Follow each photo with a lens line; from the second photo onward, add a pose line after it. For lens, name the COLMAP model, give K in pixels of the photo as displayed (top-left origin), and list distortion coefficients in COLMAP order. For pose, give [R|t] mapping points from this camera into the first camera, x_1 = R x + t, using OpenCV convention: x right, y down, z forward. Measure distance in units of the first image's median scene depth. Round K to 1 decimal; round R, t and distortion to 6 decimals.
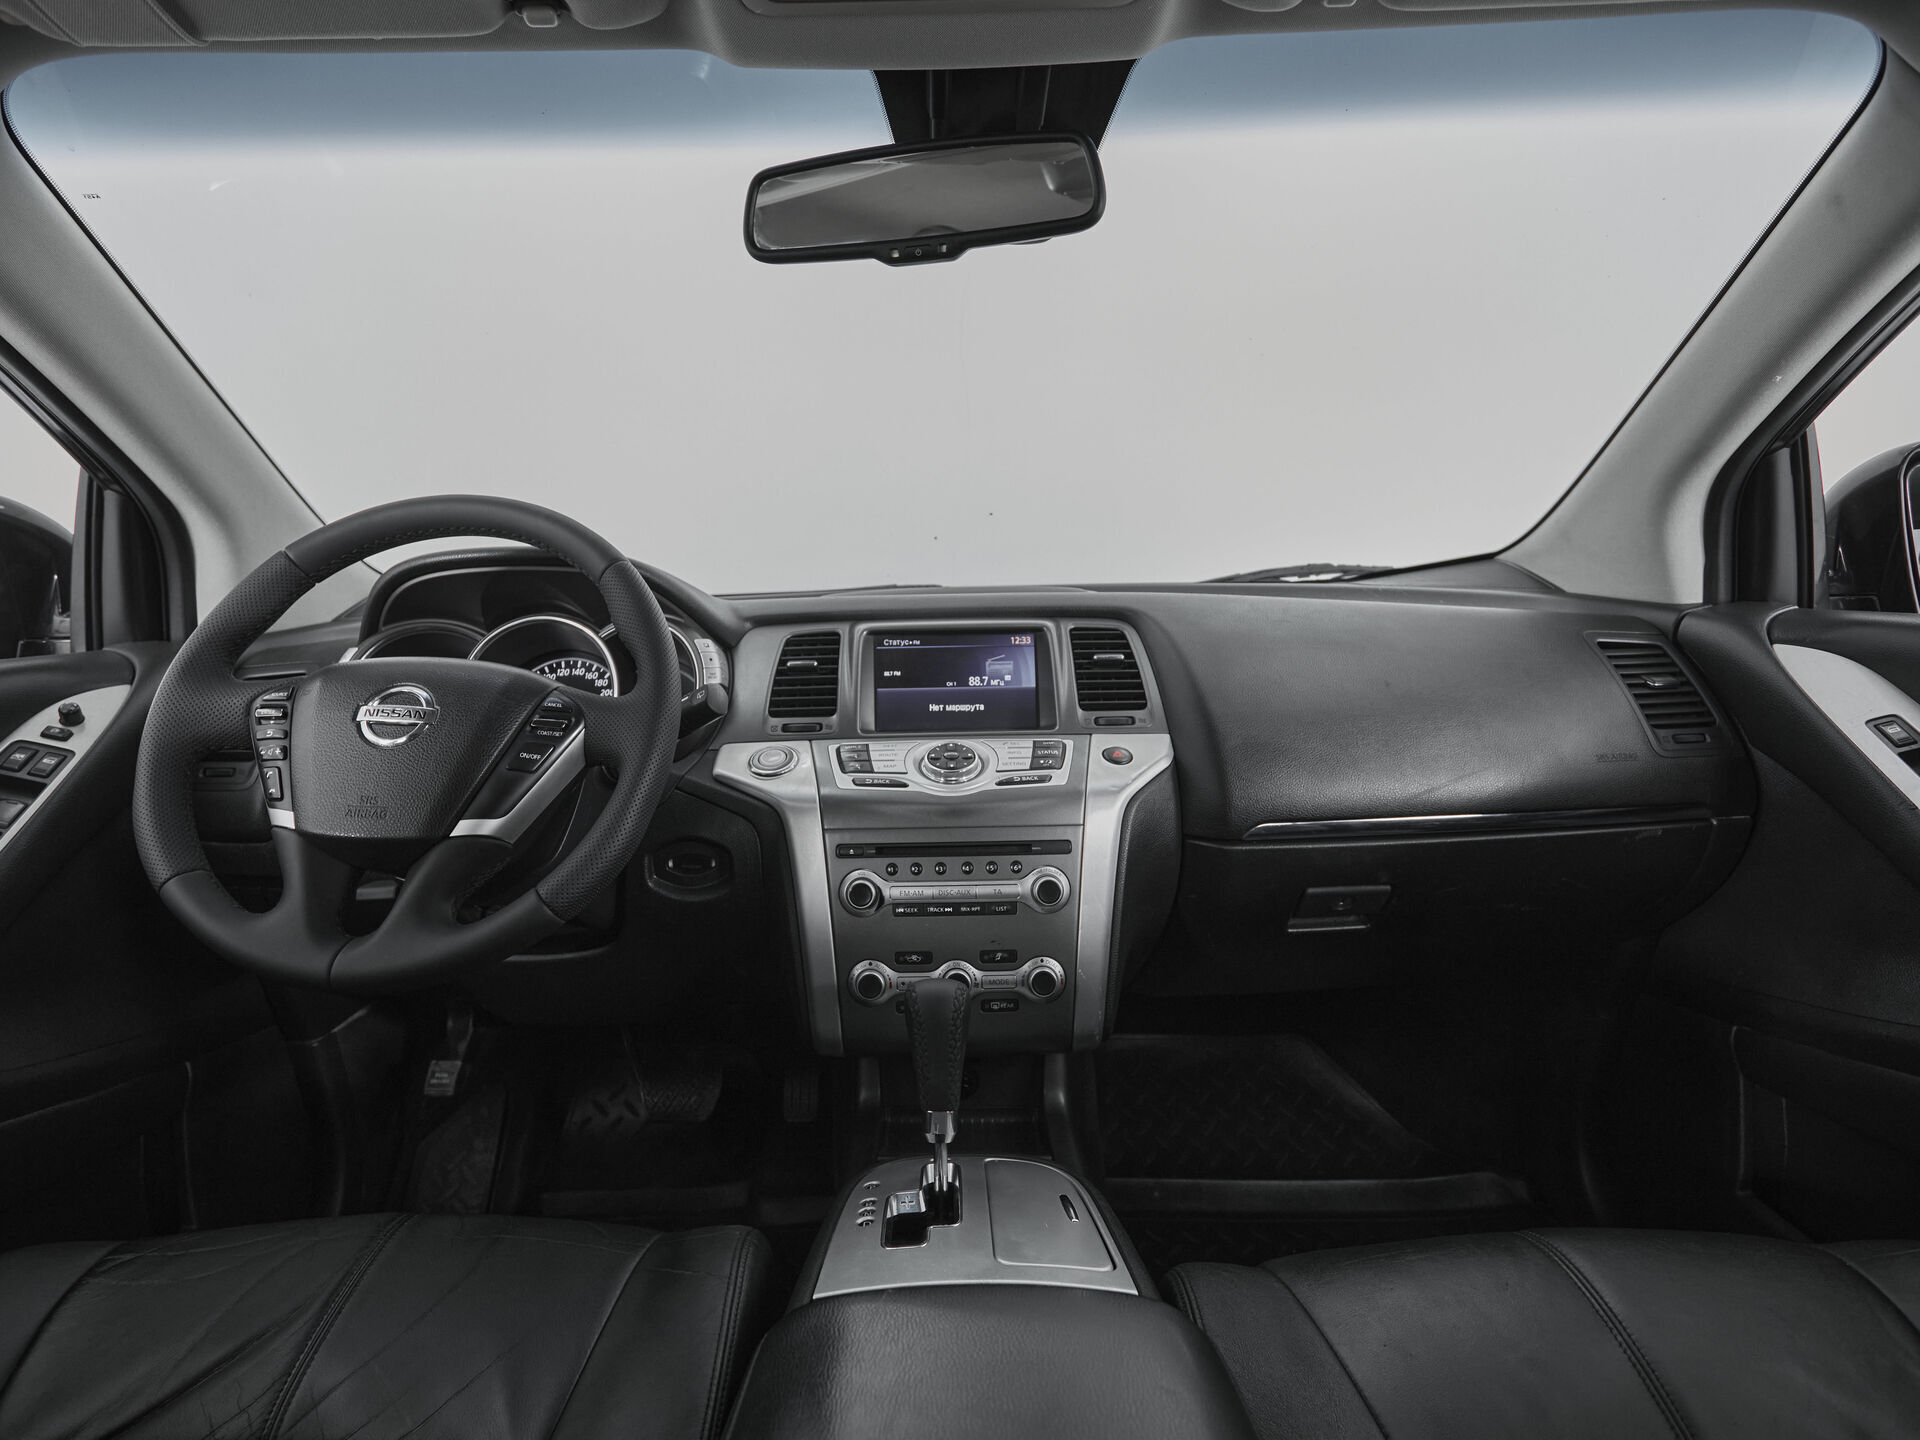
lens RADIAL K [[1029.1, 0, 931.3], [0, 1029.1, 722.6], [0, 0, 1]] dist [0.000941, -0.016368]
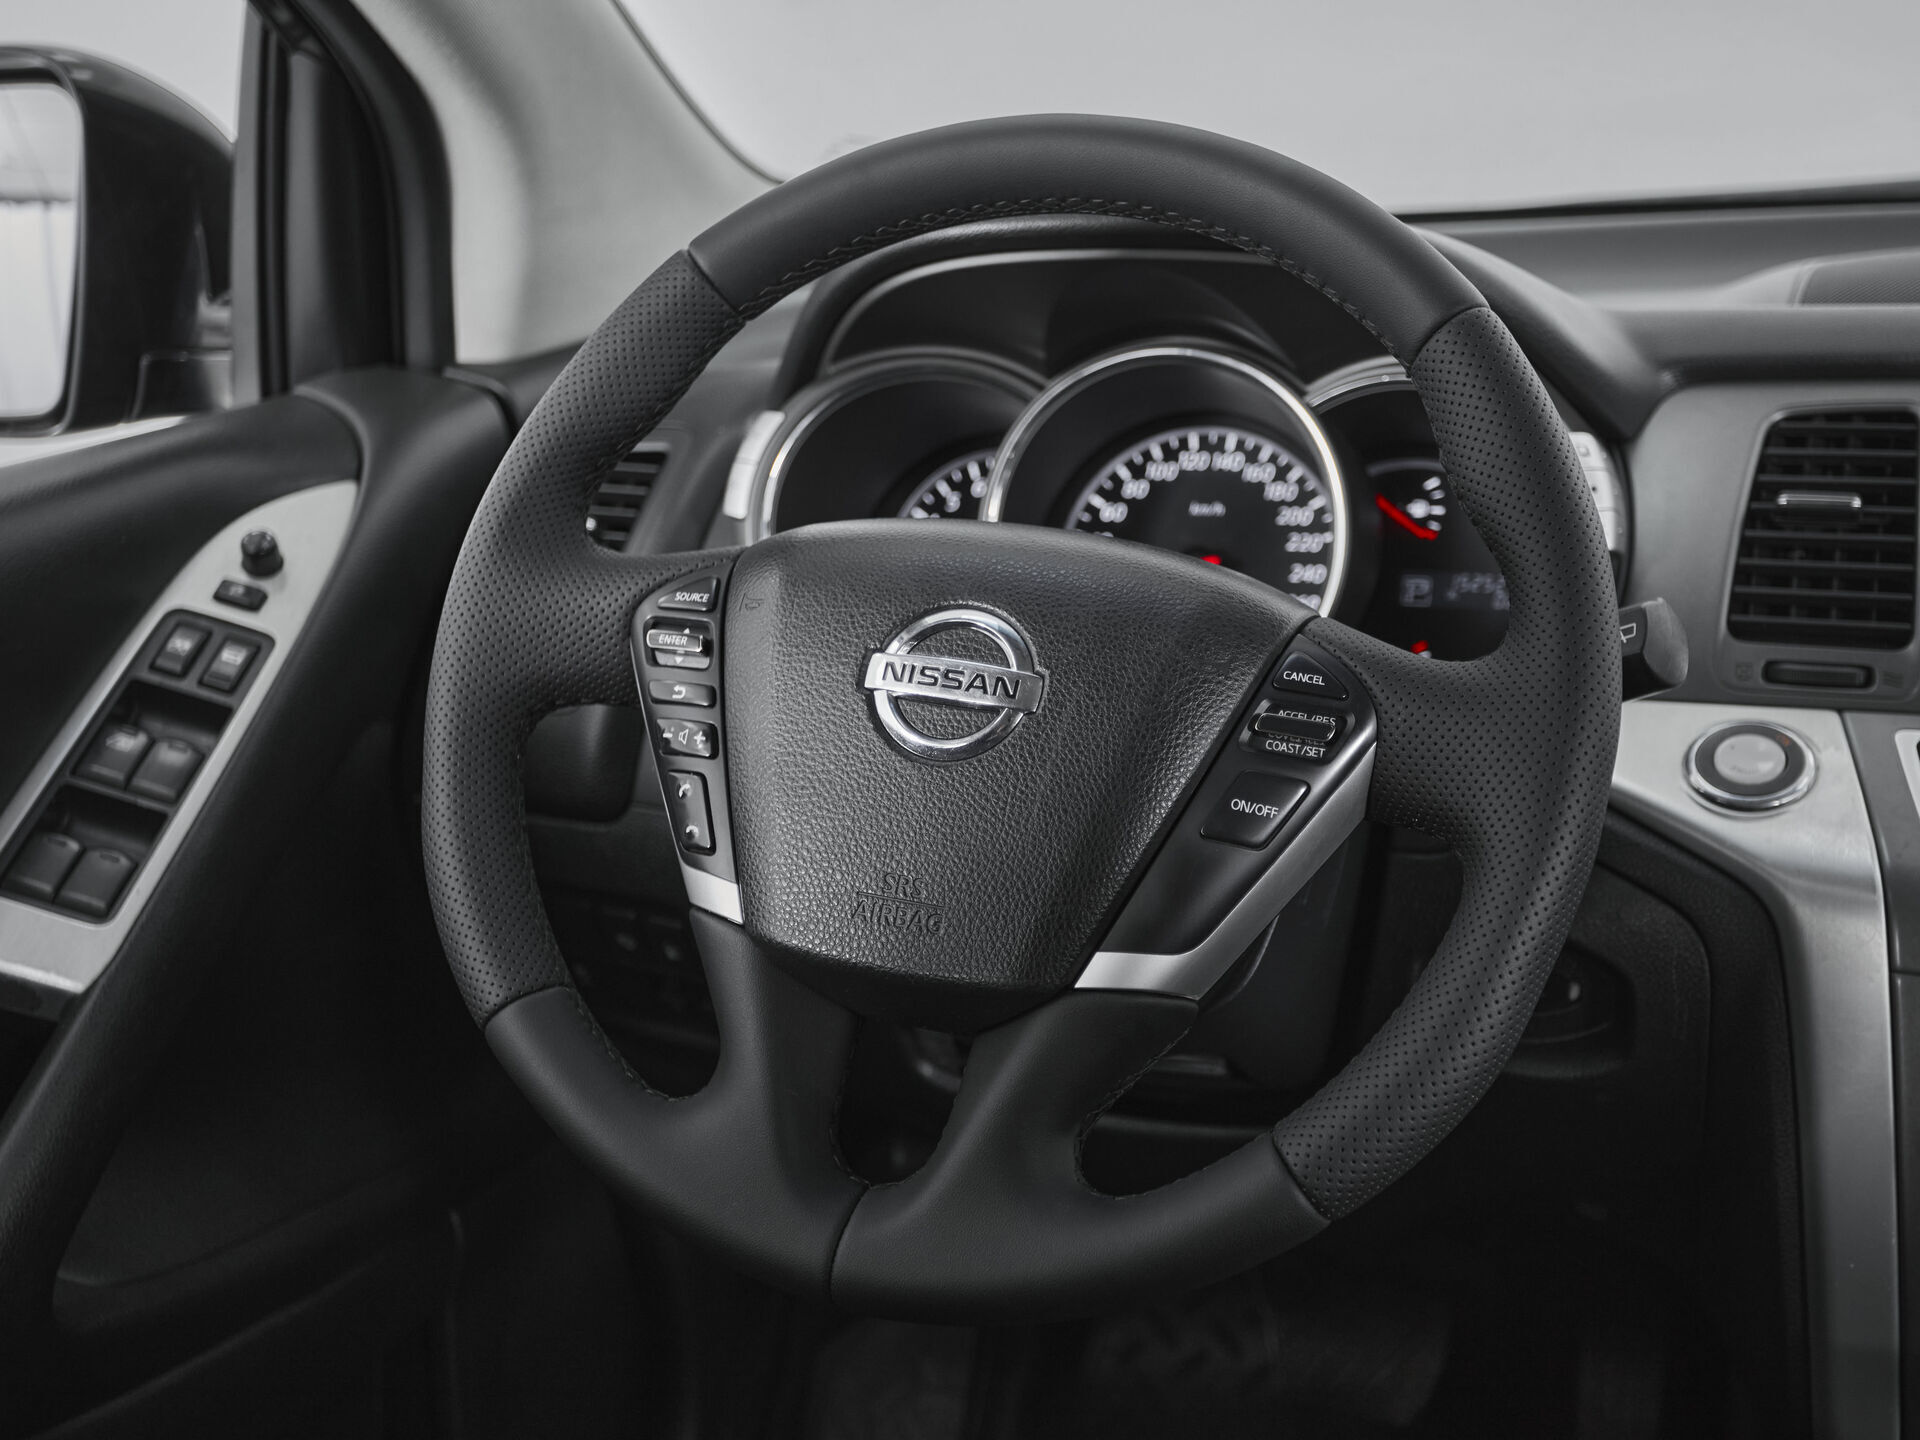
lens RADIAL K [[2199.4, 0, 960.0], [0, 2199.4, 720.0], [0, 0, 1]] dist [-0.005599, 0.014182]
pose [[0.944933, 0.090461, -0.314514, -0.179824], [-0.032796, 0.982375, 0.184020, -0.129770], [0.325617, -0.163572, 0.931245, 0.109310]]
